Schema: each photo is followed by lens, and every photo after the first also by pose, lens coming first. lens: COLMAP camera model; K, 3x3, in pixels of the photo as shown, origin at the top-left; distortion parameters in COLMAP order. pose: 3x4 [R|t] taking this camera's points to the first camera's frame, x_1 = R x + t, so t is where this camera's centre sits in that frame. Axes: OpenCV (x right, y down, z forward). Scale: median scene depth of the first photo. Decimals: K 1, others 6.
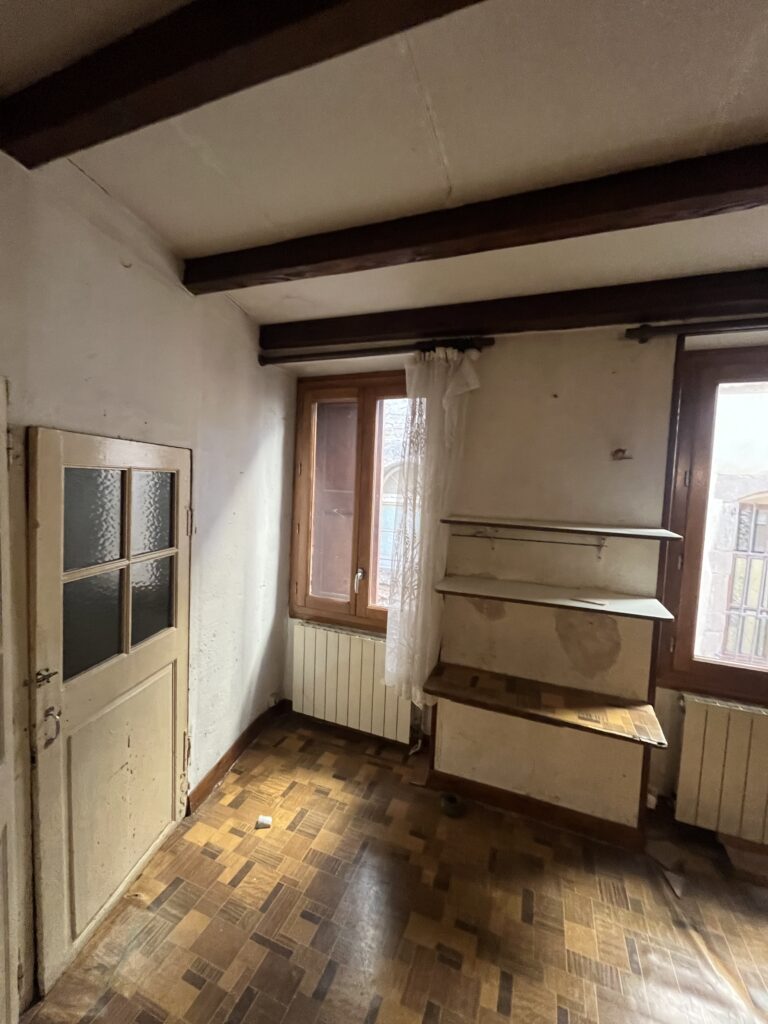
lens RADIAL K [[406.2, 0, 384.0], [0, 406.2, 515.7], [0, 0, 1]] dist [-0.003547, -0.000314]
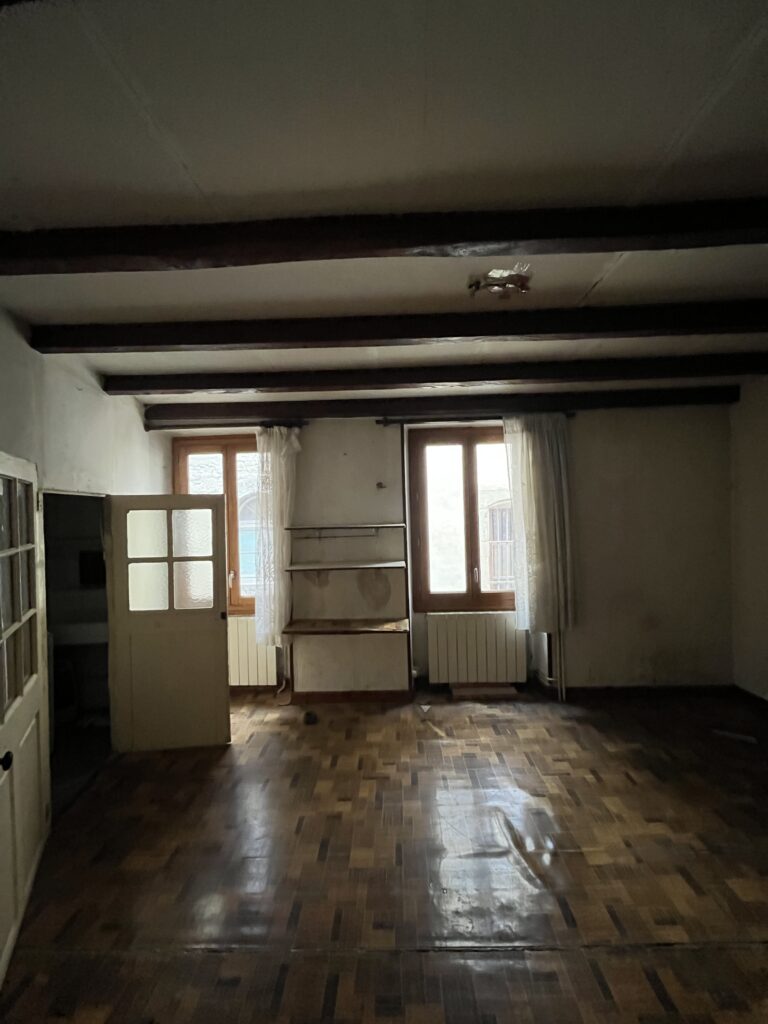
lens RADIAL K [[406.2, 0, 381.3], [0, 406.2, 516.1], [0, 0, 1]] dist [-0.003547, -0.000314]
pose [[0.938000, -0.069620, 0.339572, -0.047047], [0.091012, 0.994718, -0.047462, 0.067974], [-0.334474, 0.075425, 0.939382, -0.657430]]
